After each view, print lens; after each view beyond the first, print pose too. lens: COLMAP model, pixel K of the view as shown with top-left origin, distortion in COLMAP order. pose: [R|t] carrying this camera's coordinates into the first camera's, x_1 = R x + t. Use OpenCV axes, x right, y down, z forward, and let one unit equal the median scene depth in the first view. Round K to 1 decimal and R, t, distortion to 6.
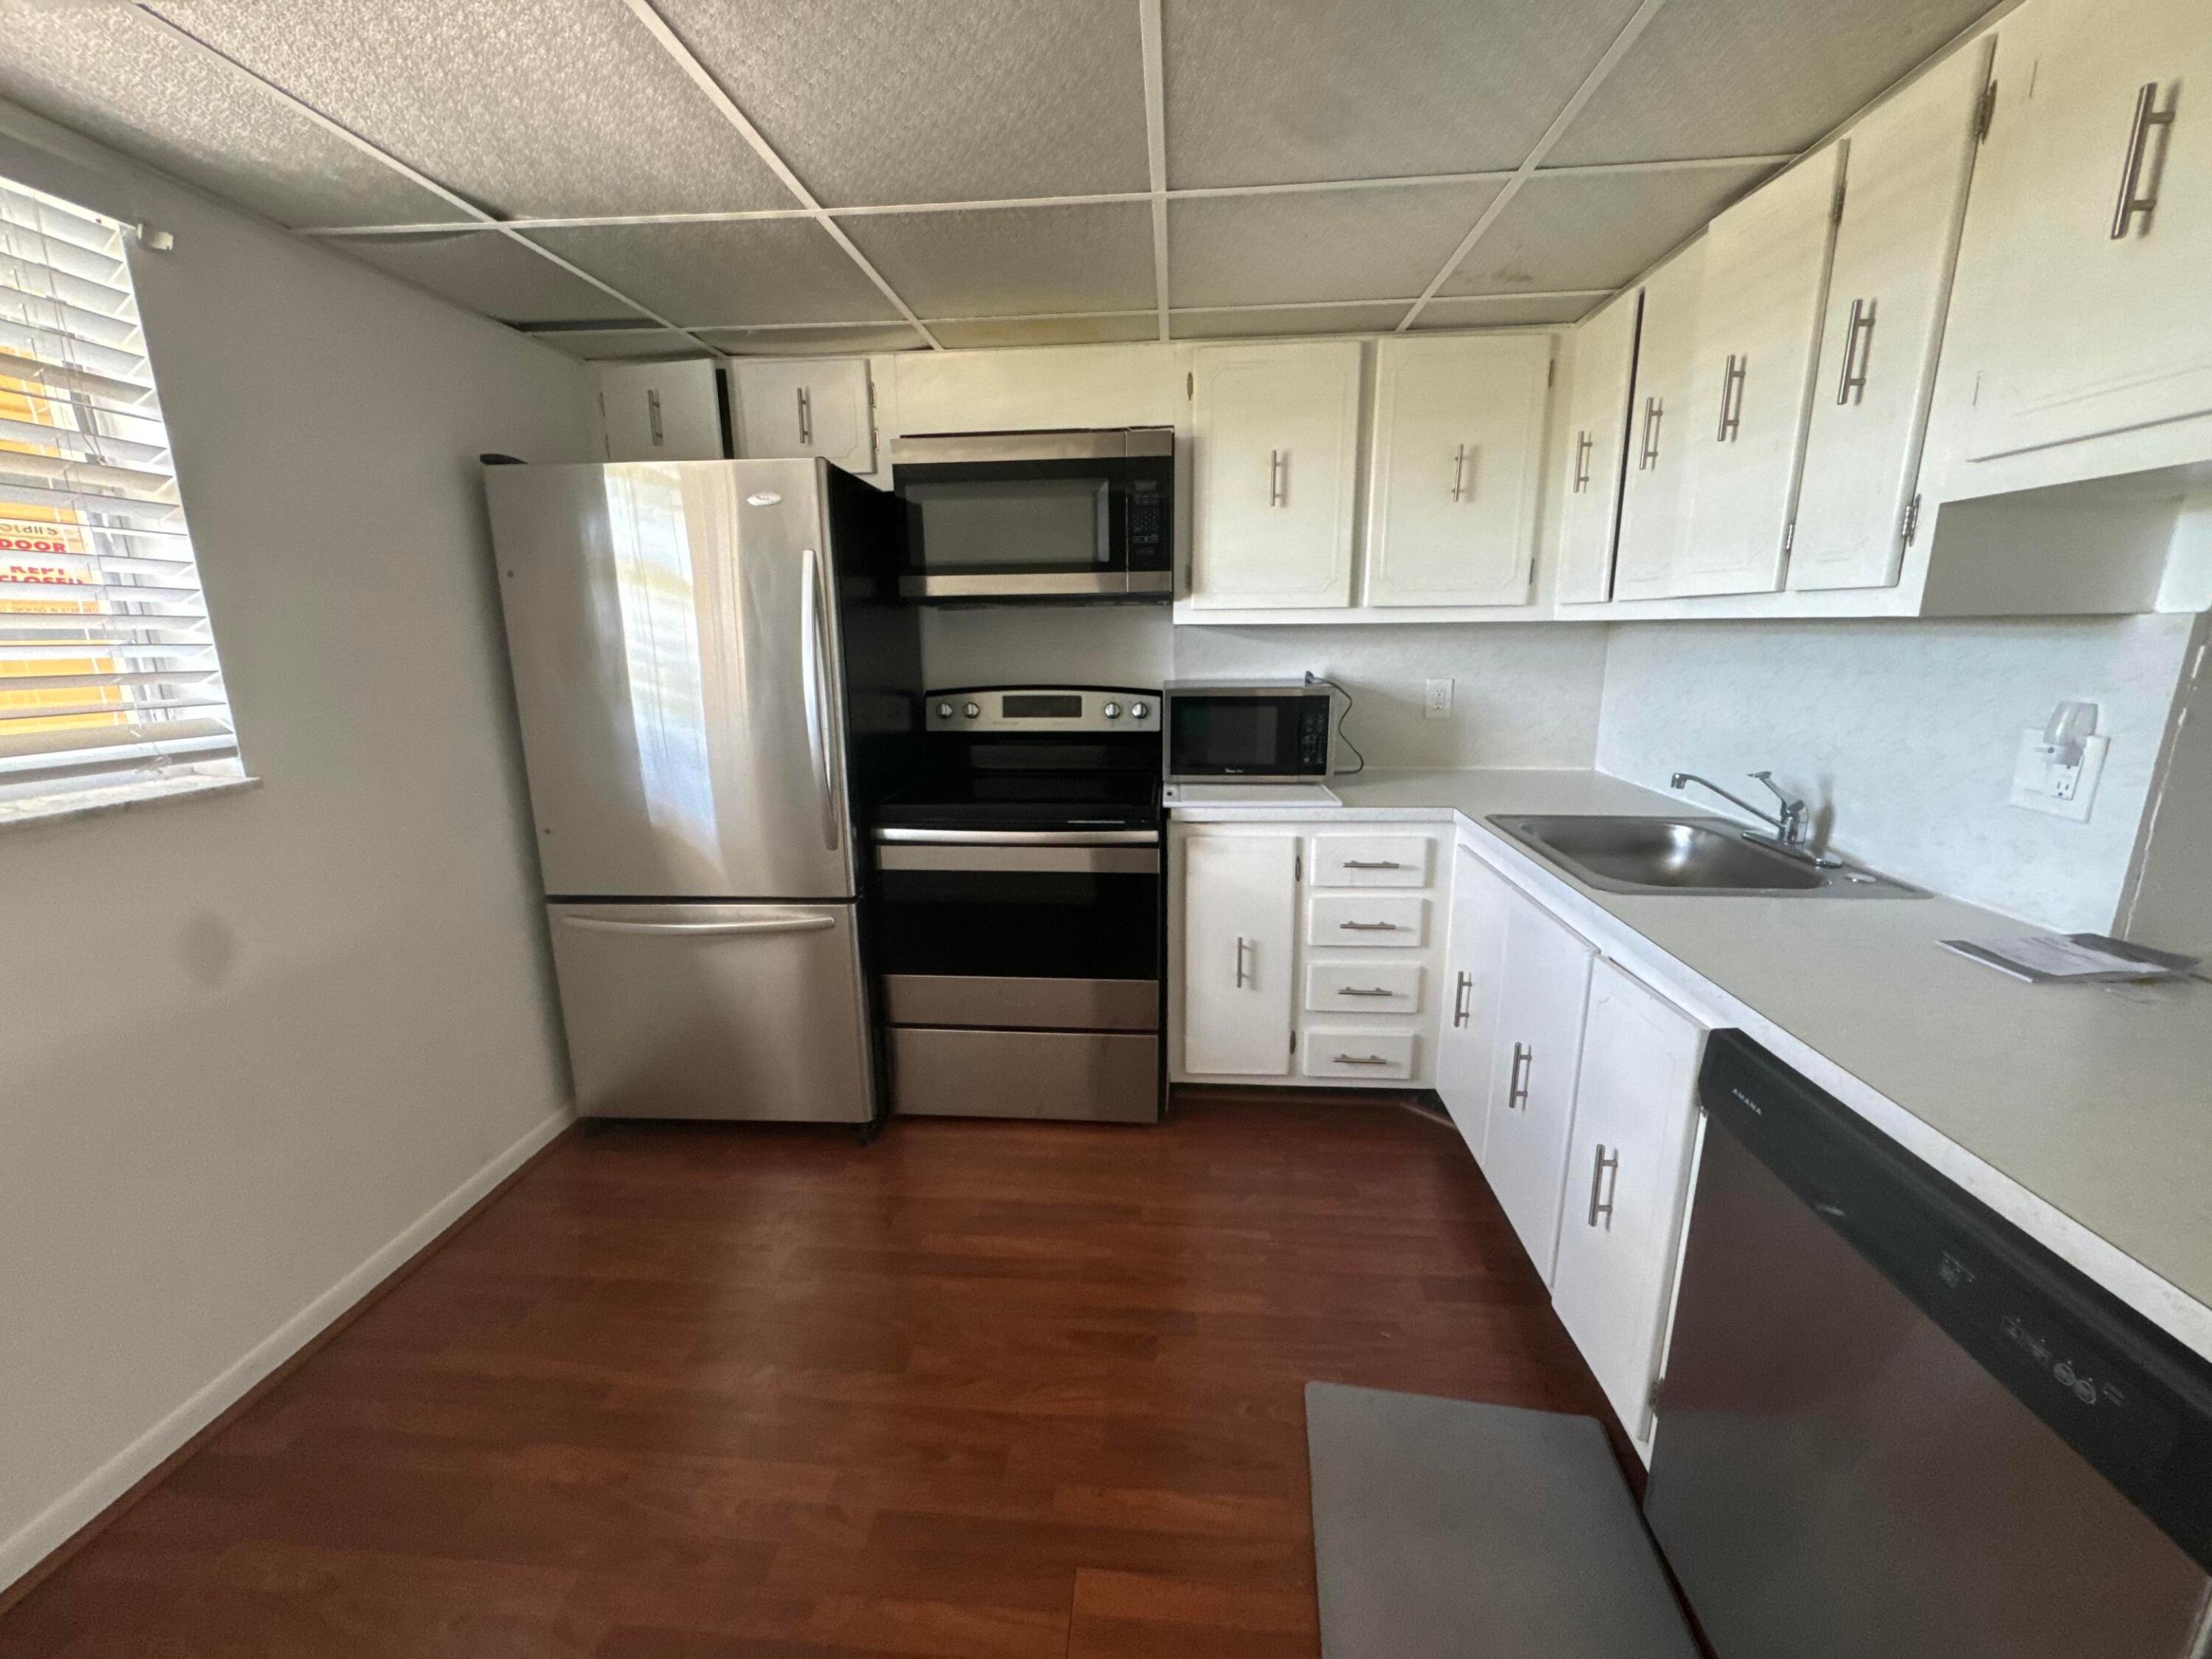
lens RADIAL K [[888.6, 0, 1106.6], [0, 888.6, 828.3], [0, 0, 1]] dist [-0.001892, -0.000024]
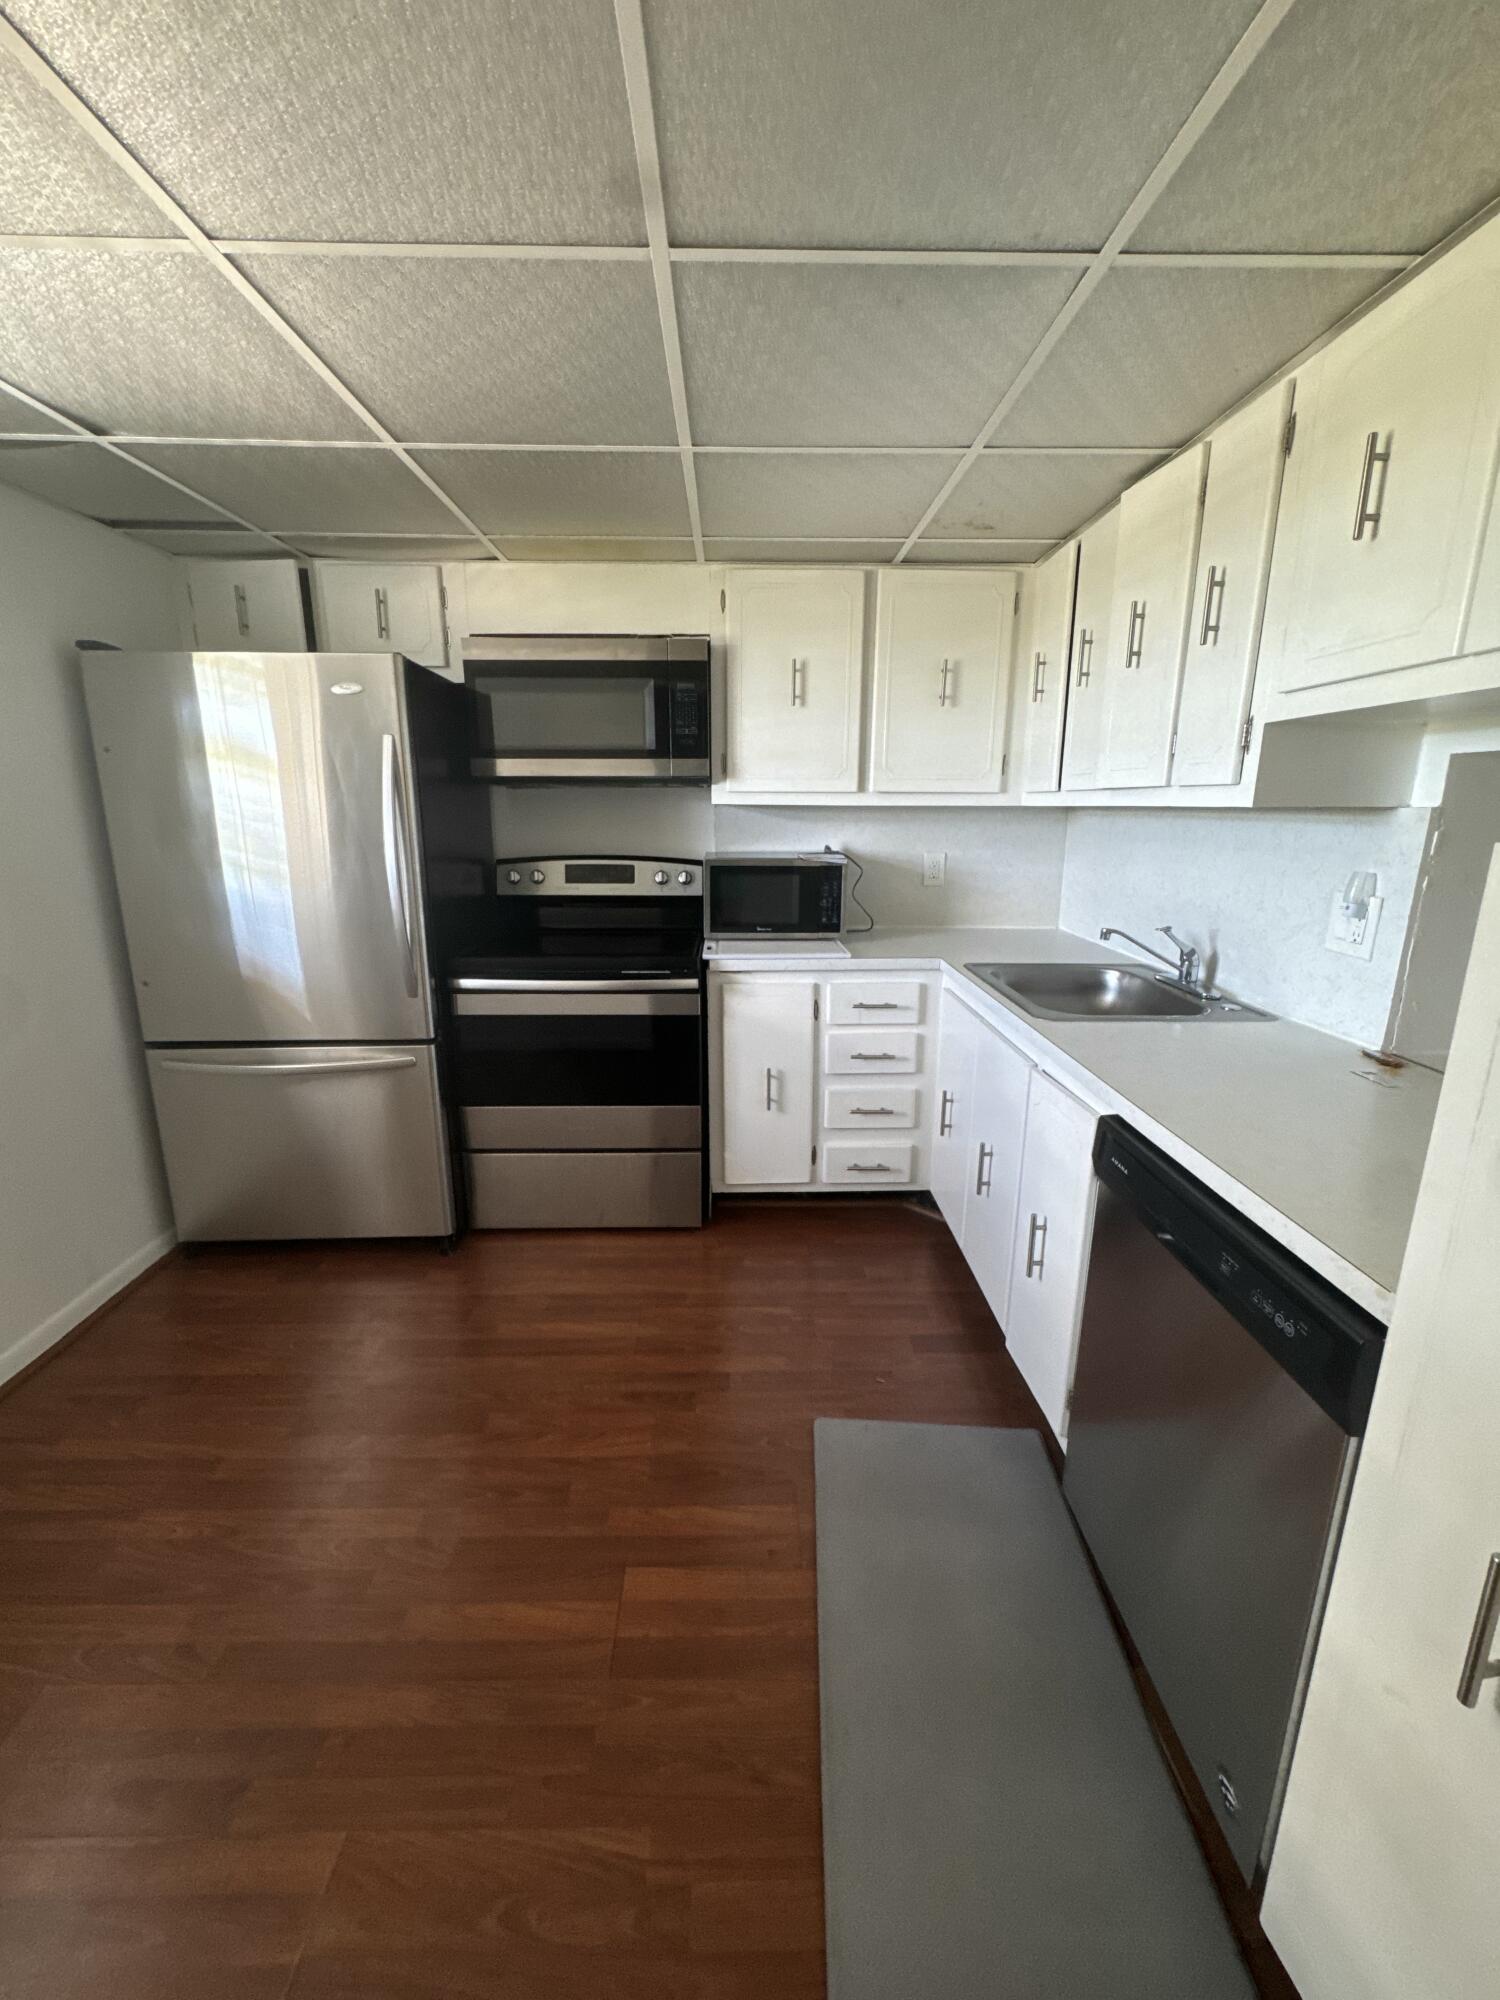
lens RADIAL K [[803.4, 0, 753.7], [0, 803.4, 997.1], [0, 0, 1]] dist [-0.001892, -0.000024]
pose [[0.994678, -0.009891, 0.102559, 0.024097], [0.008697, 0.999889, 0.012083, 0.016851], [-0.102667, -0.011127, 0.994654, -0.082946]]
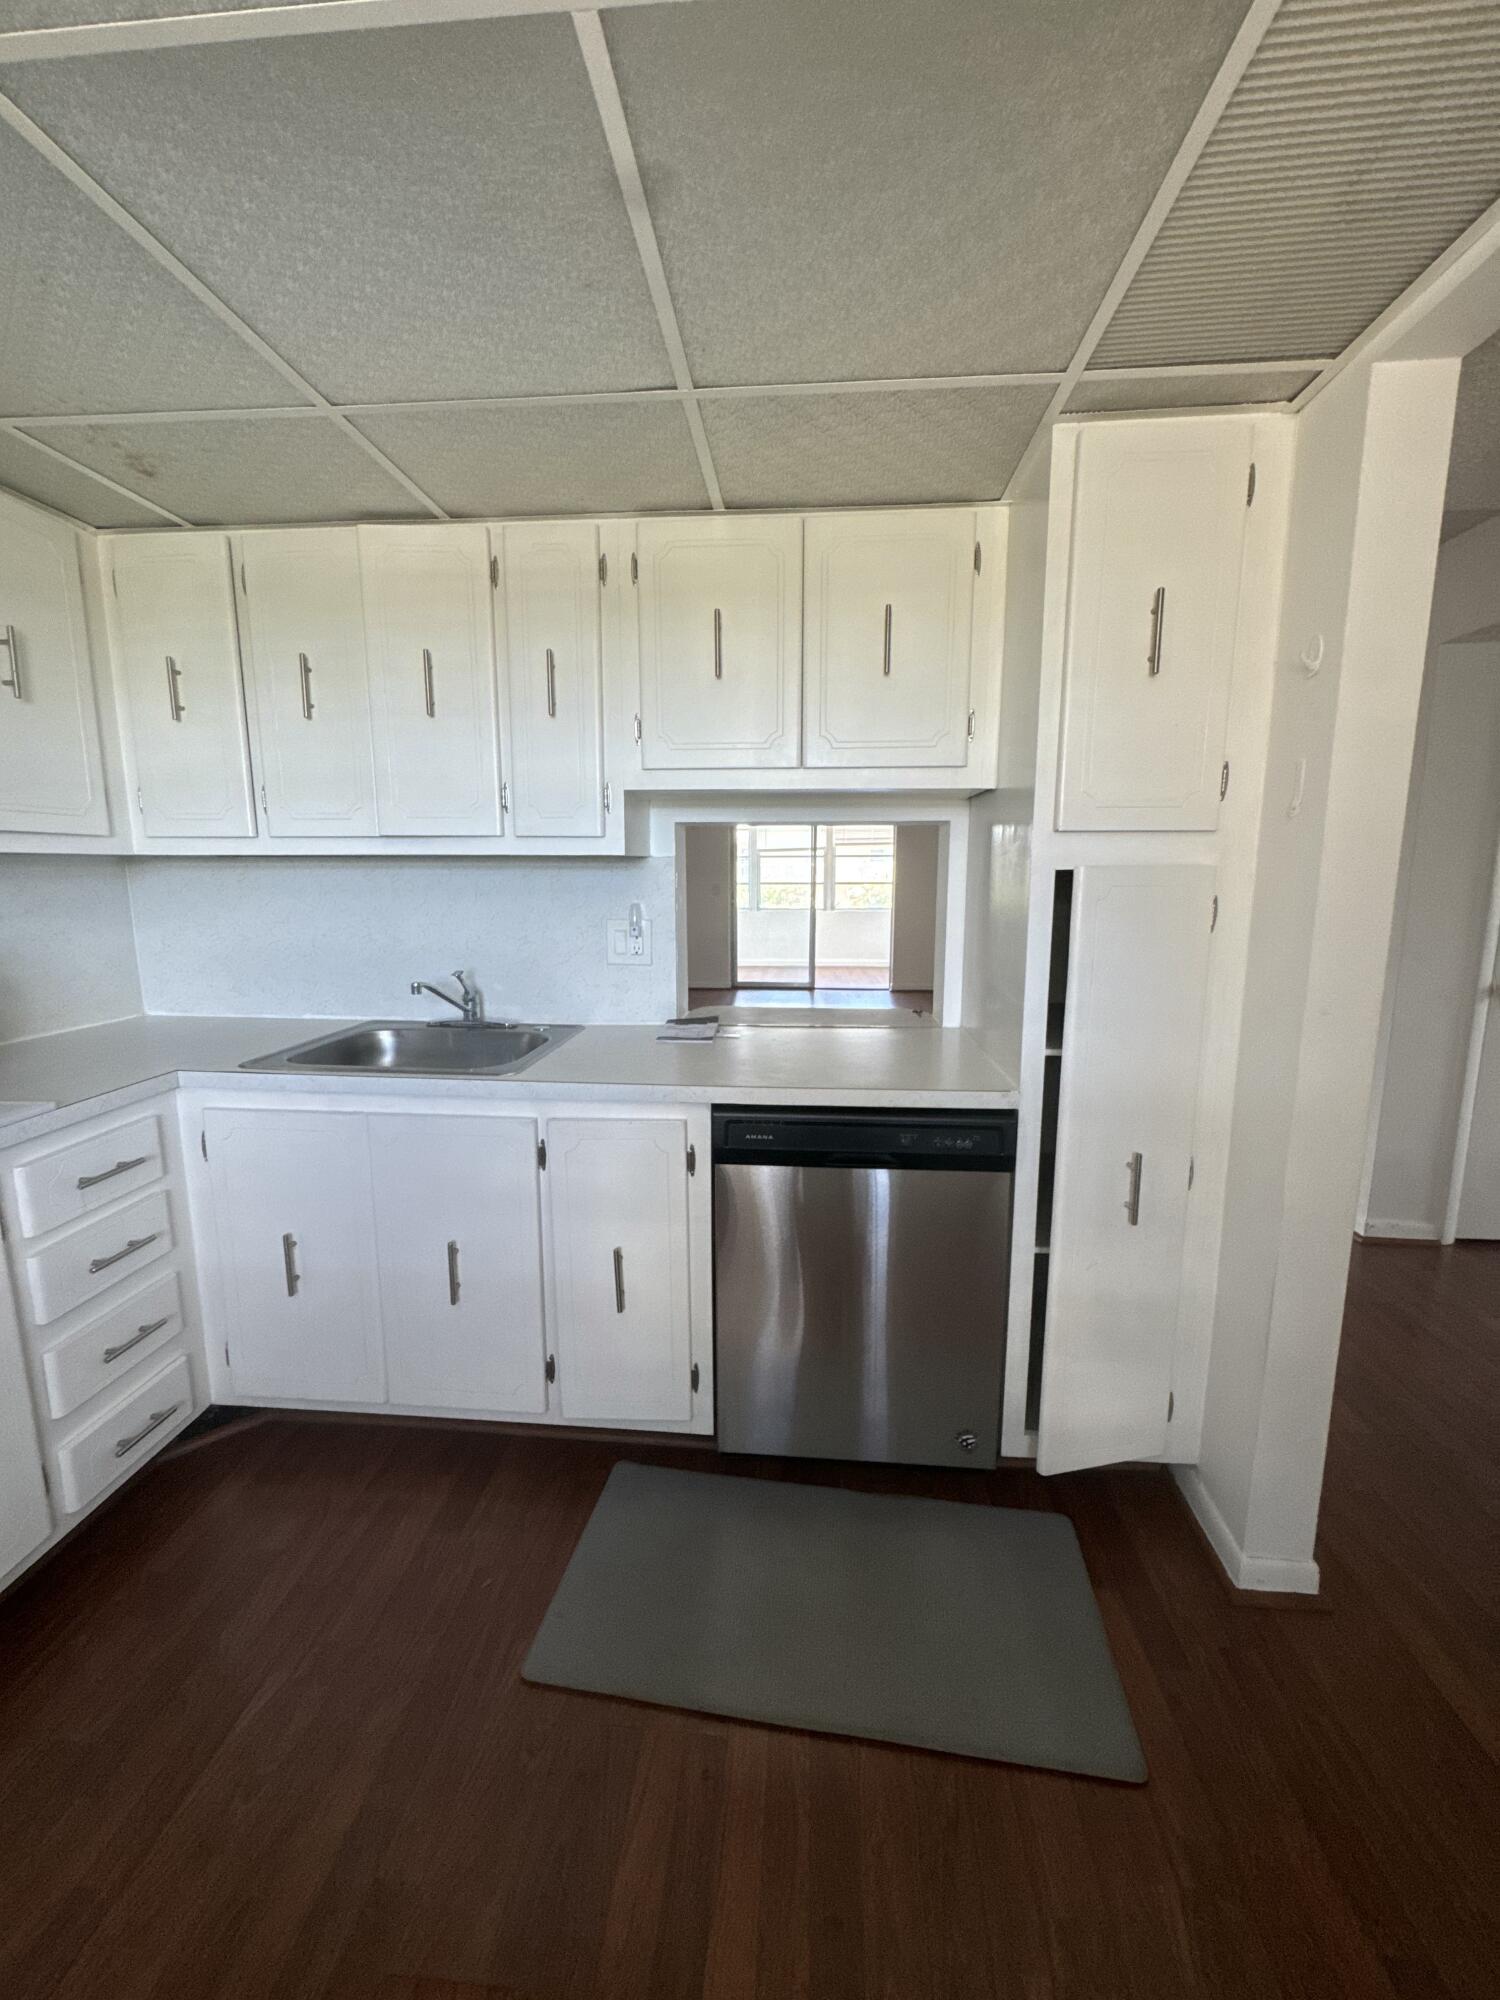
lens RADIAL K [[817.1, 0, 747.6], [0, 817.1, 993.5], [0, 0, 1]] dist [0.019823, 0.000040]
pose [[0.013055, -0.146705, 0.989094, -0.413576], [0.223017, 0.964688, 0.140142, -0.094260], [-0.974727, 0.218755, 0.045311, 0.473499]]
